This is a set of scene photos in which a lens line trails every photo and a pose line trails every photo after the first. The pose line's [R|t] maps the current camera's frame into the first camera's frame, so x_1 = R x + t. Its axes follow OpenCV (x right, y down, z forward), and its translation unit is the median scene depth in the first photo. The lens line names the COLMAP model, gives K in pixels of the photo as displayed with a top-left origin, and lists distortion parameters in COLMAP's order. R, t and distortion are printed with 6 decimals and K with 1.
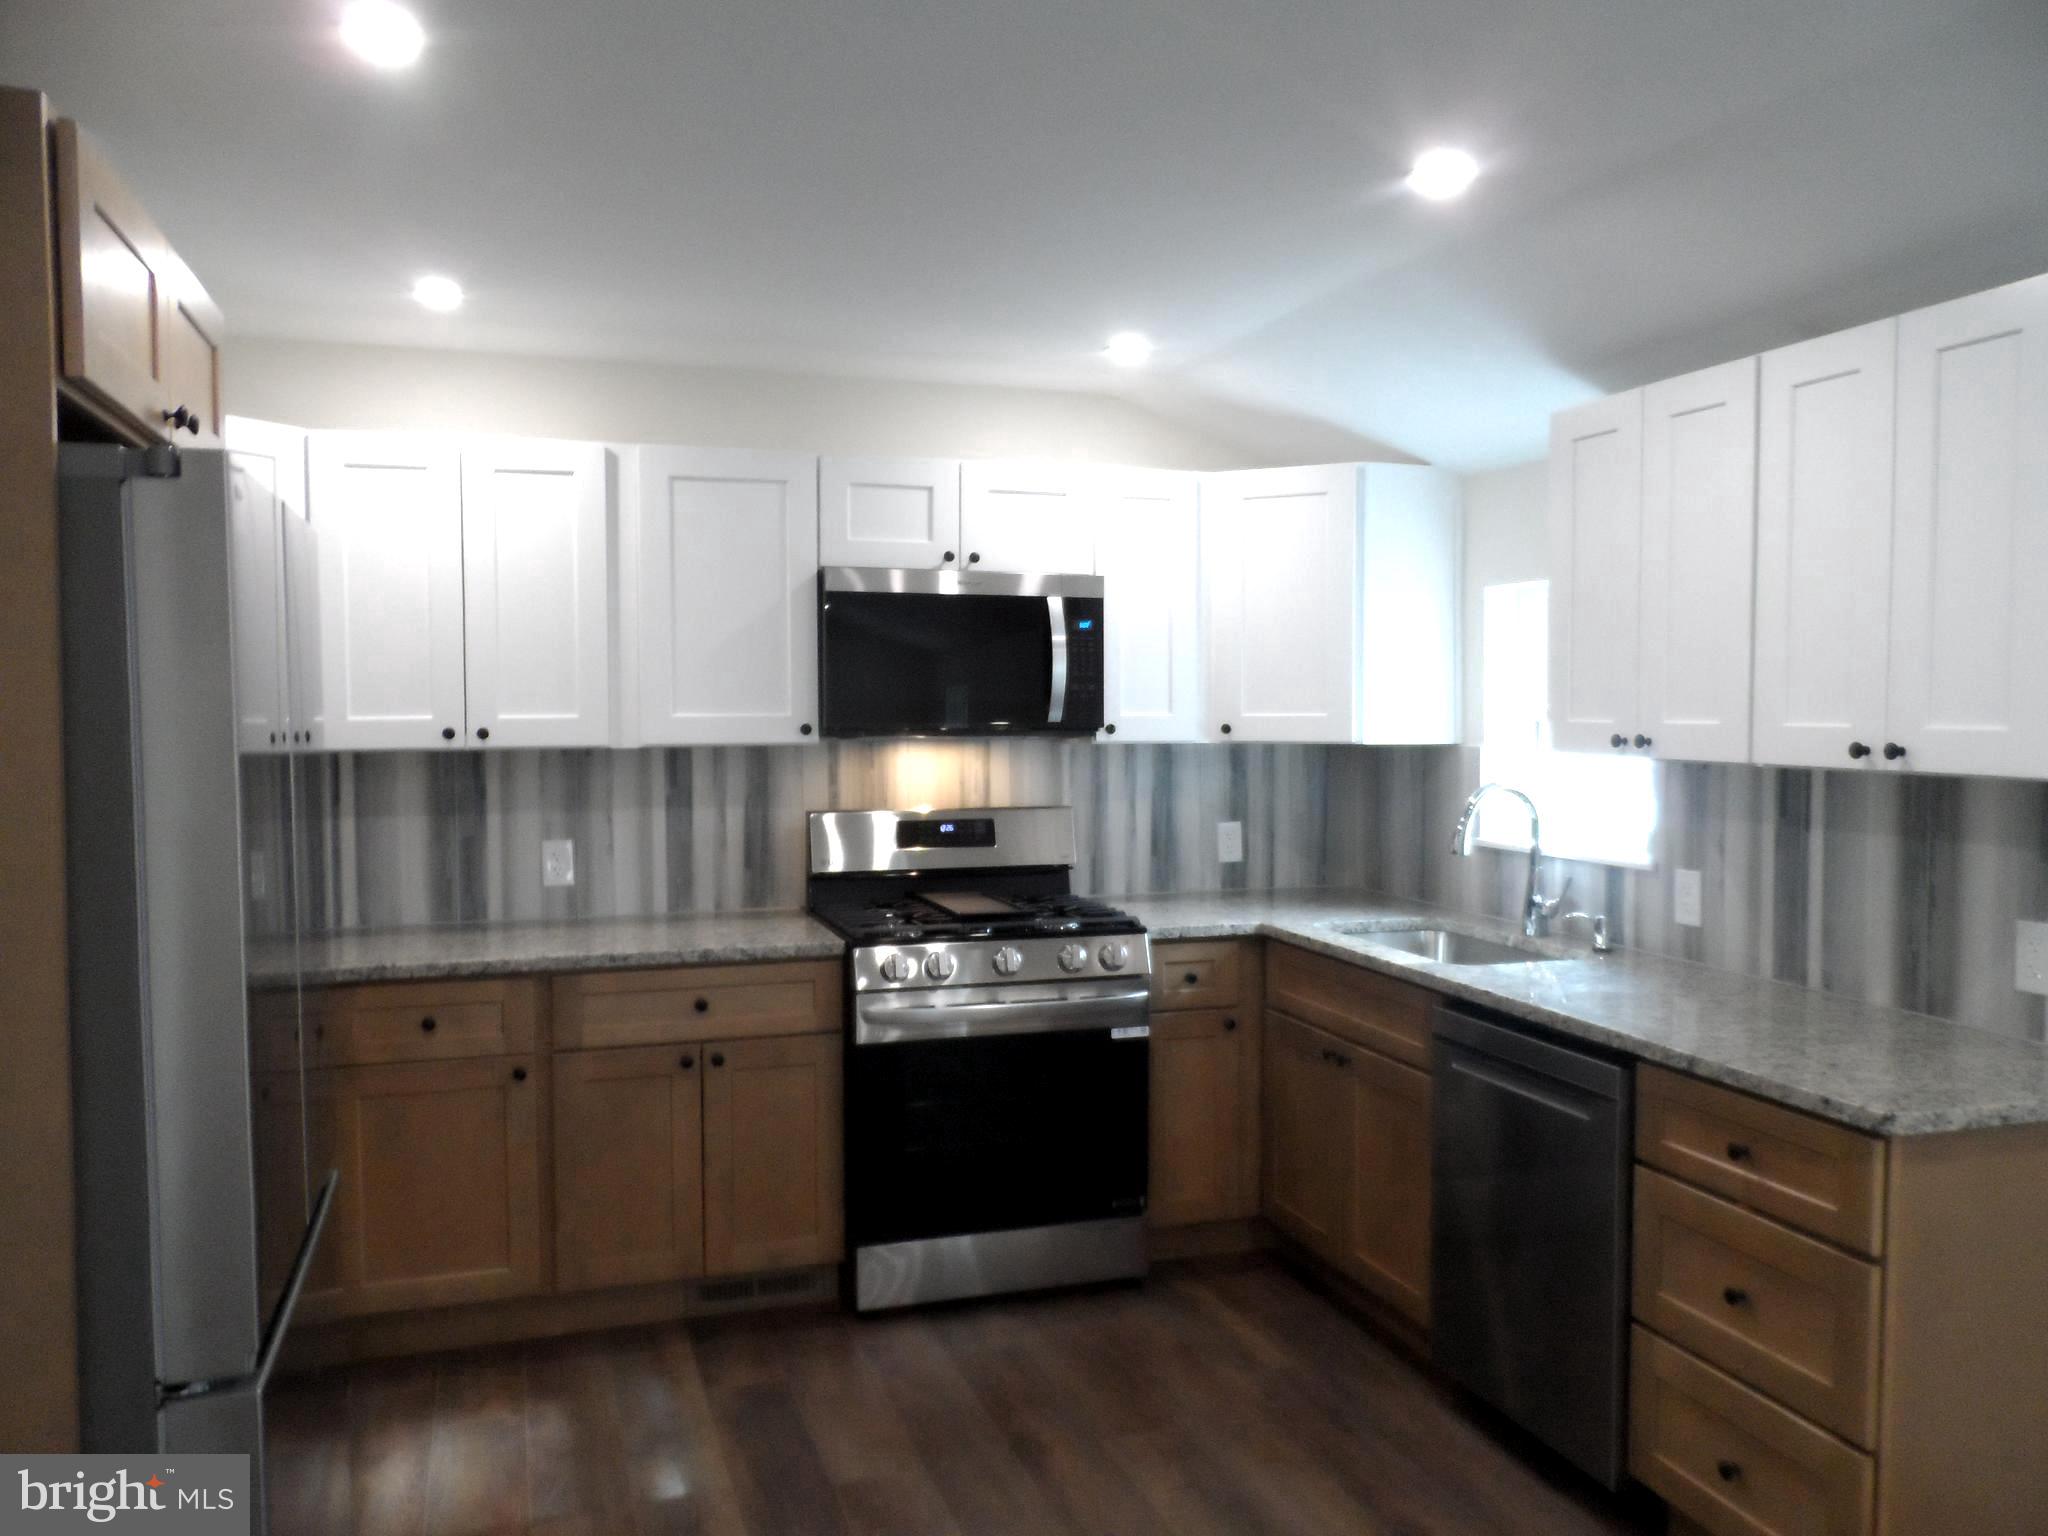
lens RADIAL K [[1565.0, 0, 1025.8], [0, 1565.0, 775.4], [0, 0, 1]] dist [0.006707, -0.000375]
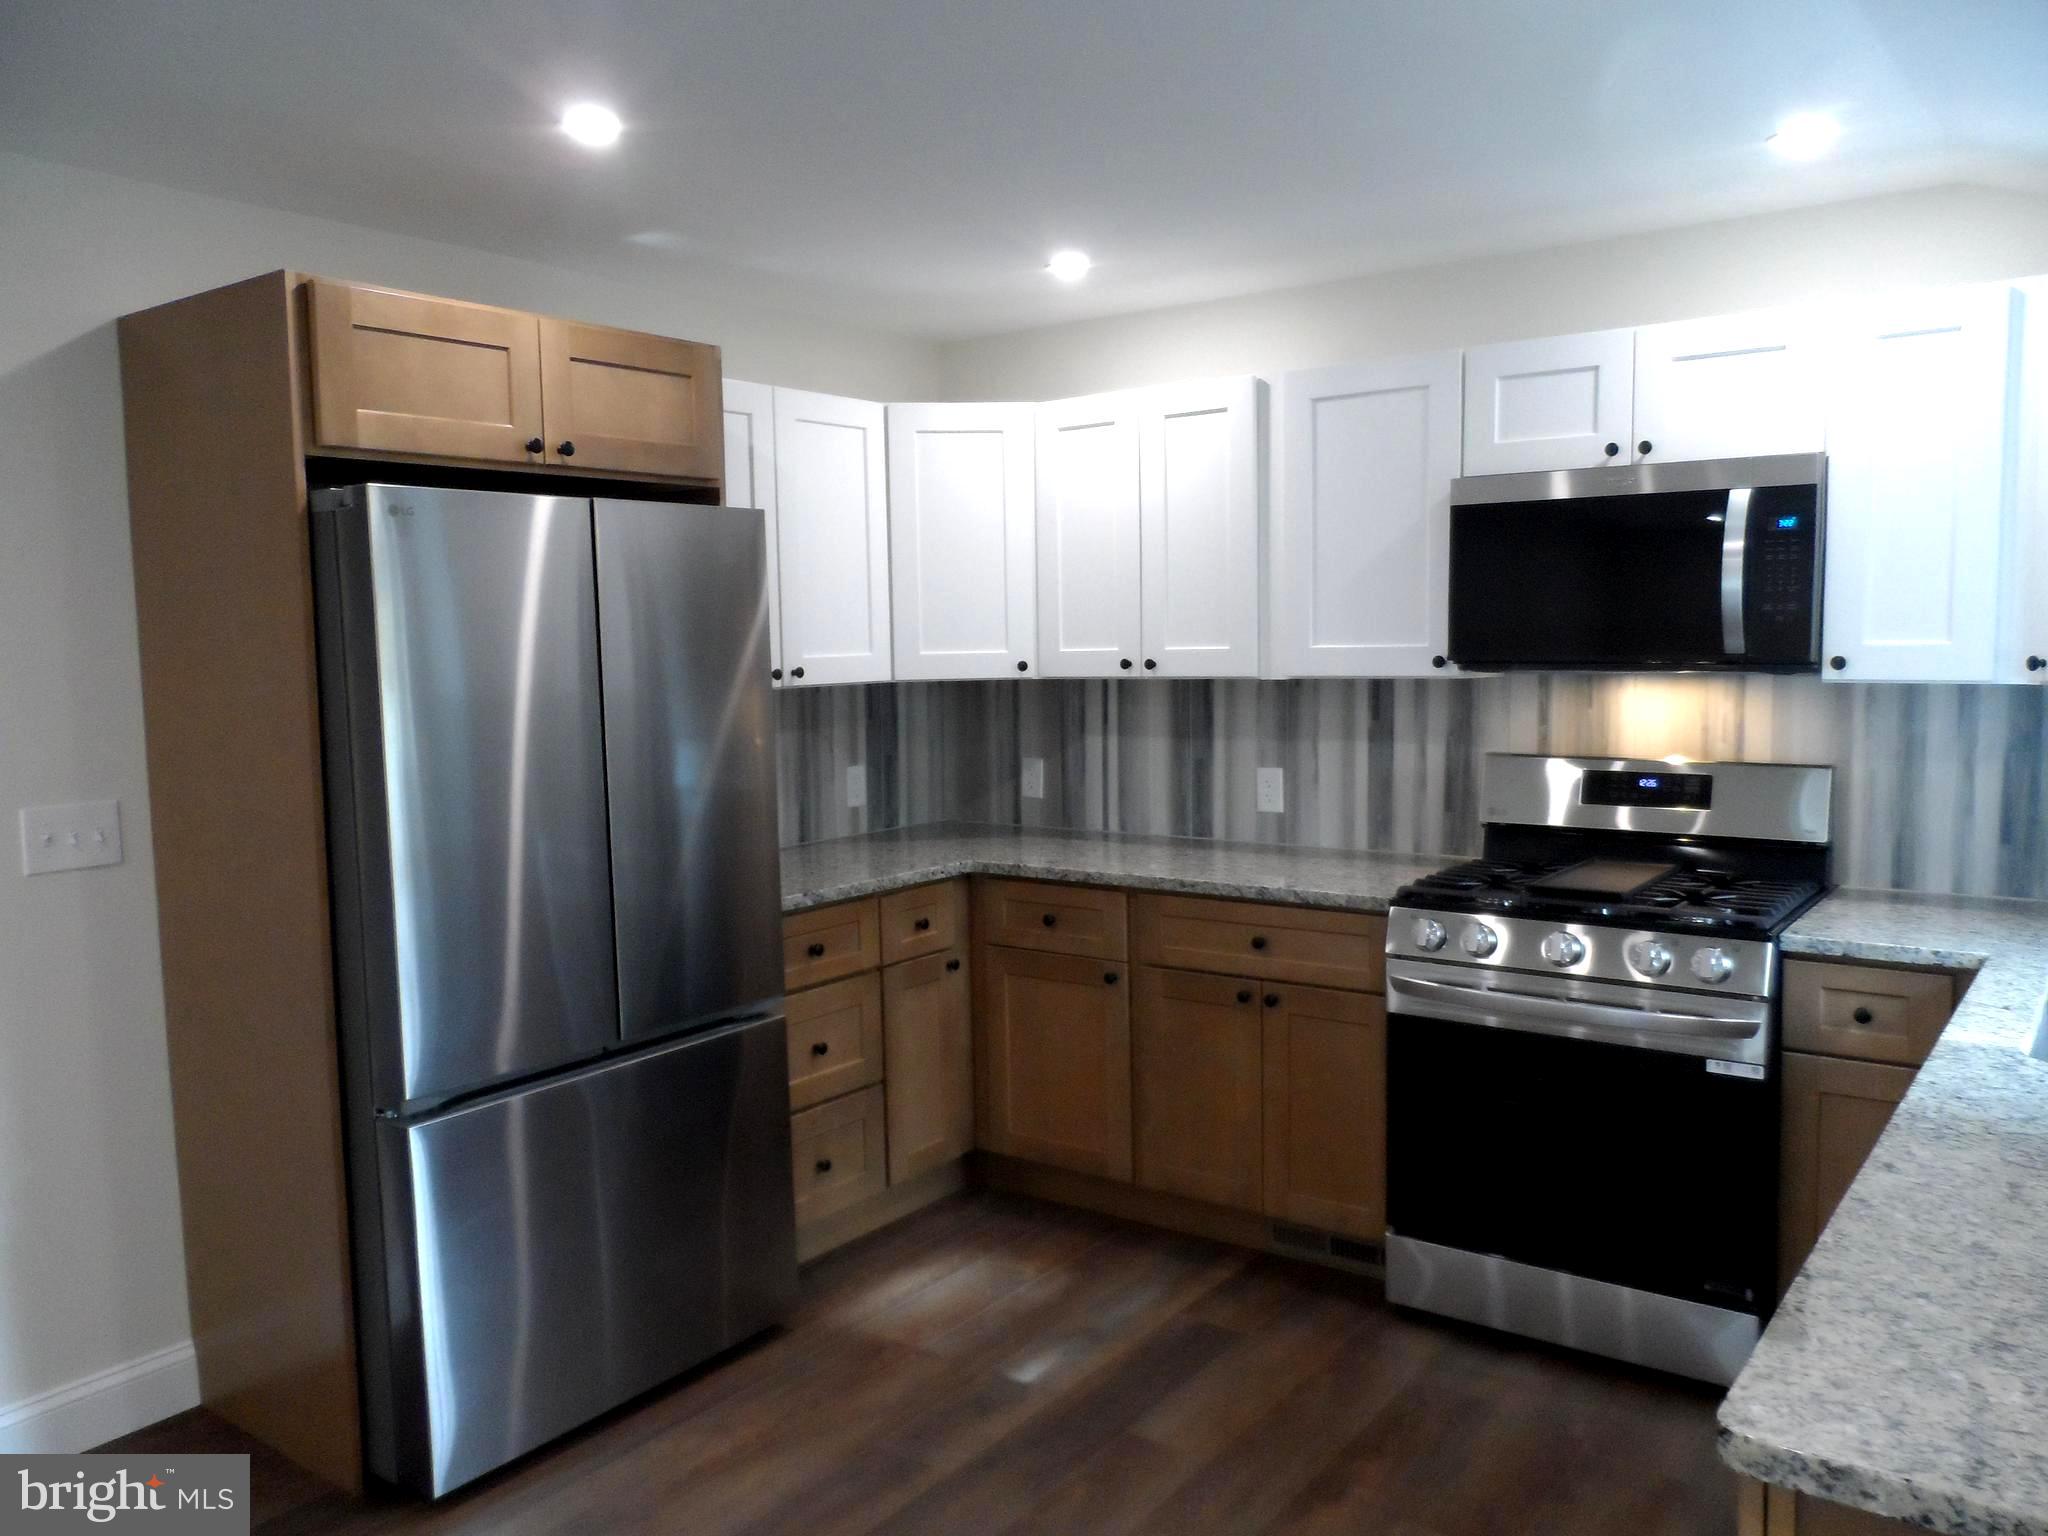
lens RADIAL K [[1565.0, 0, 1025.8], [0, 1565.0, 775.4], [0, 0, 1]] dist [0.006707, -0.000375]
pose [[0.589078, 0.065160, -0.805445, 0.443642], [-0.022900, 0.997689, 0.063964, -0.016107], [0.807751, -0.019235, 0.589209, 0.272454]]
